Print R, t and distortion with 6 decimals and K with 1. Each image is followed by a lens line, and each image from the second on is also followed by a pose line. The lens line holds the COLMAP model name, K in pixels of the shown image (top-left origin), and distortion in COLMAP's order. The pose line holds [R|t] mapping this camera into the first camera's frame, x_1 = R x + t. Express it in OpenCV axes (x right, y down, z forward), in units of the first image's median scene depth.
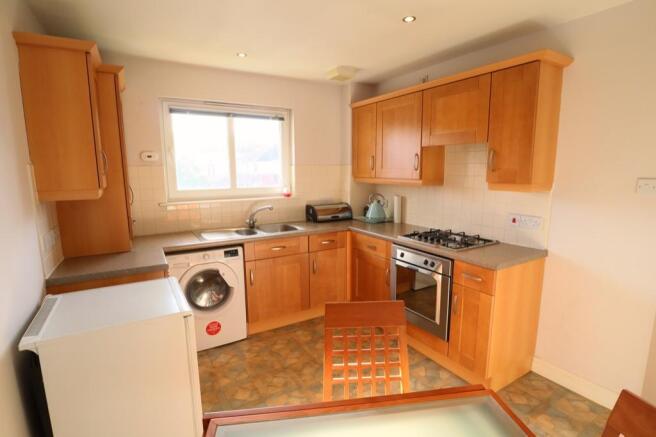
lens RADIAL K [[330.2, 0, 331.0], [0, 330.2, 220.0], [0, 0, 1]] dist [-0.031539, 0.003307]
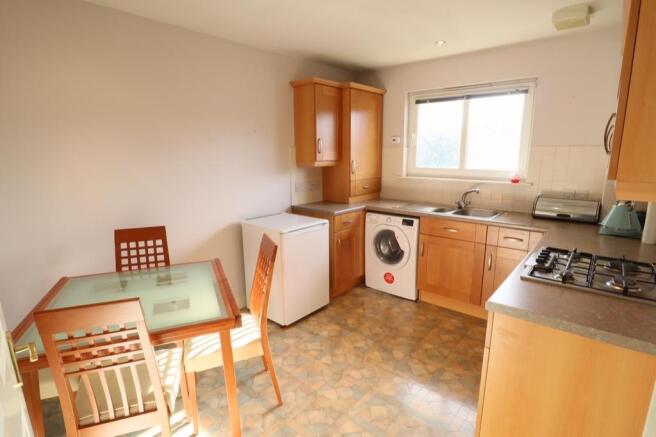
lens RADIAL K [[330.2, 0, 335.2], [0, 330.2, 218.9], [0, 0, 1]] dist [-0.031539, 0.003307]
pose [[0.323589, 0.191255, -0.926667, 0.651268], [-0.142090, 0.978075, 0.152248, -0.049719], [0.935468, 0.082405, 0.343670, 0.328835]]
